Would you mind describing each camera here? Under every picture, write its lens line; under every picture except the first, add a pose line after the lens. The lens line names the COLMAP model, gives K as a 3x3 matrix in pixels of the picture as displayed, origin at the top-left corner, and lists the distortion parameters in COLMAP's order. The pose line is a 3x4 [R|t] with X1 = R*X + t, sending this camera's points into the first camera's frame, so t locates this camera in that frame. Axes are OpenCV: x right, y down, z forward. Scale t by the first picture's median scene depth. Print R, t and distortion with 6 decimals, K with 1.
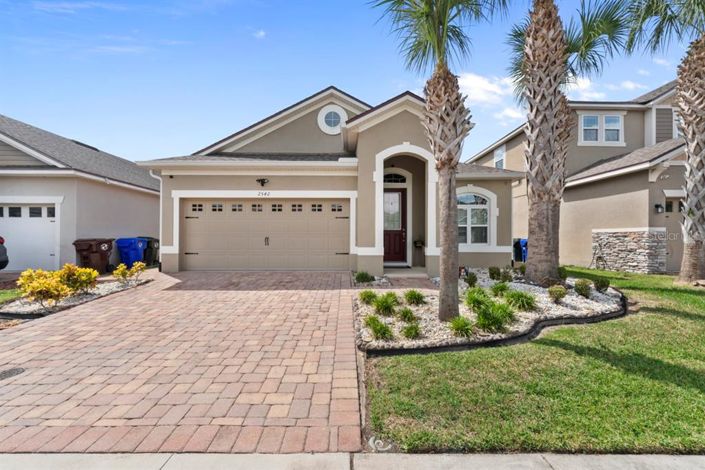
lens RADIAL K [[284.0, 0, 348.2], [0, 284.0, 236.5], [0, 0, 1]] dist [0.000420, 0.000049]
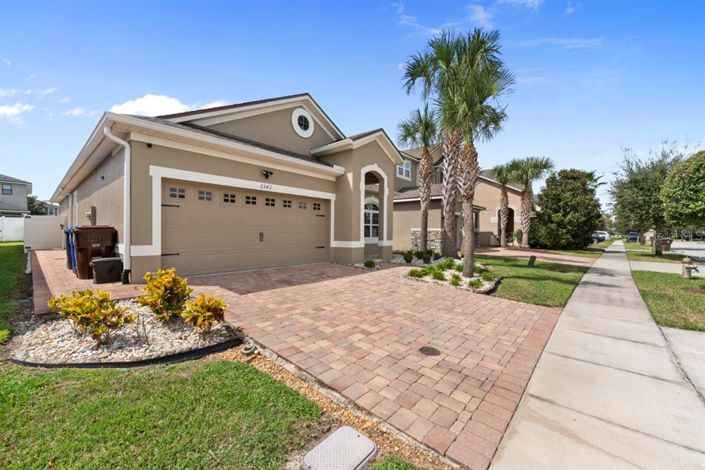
lens RADIAL K [[284.0, 0, 348.2], [0, 284.0, 236.5], [0, 0, 1]] dist [0.000420, 0.000049]
pose [[0.660369, -0.006503, 0.750913, -1.095682], [-0.011351, 0.999762, 0.018639, -0.007865], [-0.750856, -0.020832, 0.660138, 0.226176]]
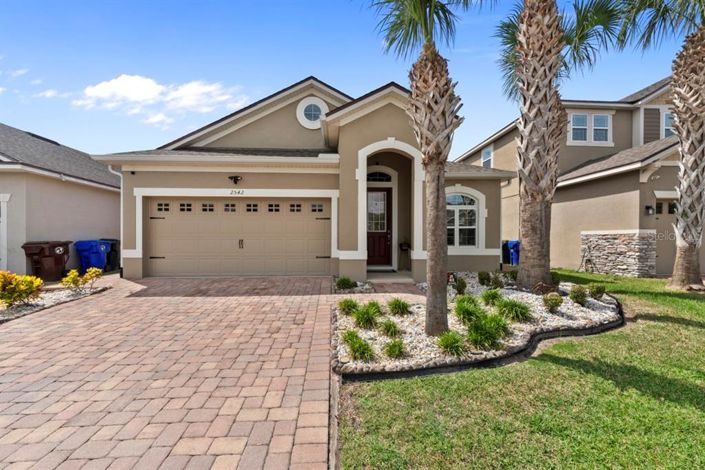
lens RADIAL K [[288.6, 0, 346.2], [0, 288.6, 239.7], [0, 0, 1]] dist [0.000573, -0.000126]
pose [[0.999166, -0.000393, 0.040831, 0.021959], [0.000085, 0.999972, 0.007533, -0.006159], [-0.040833, -0.007523, 0.999138, 0.070750]]
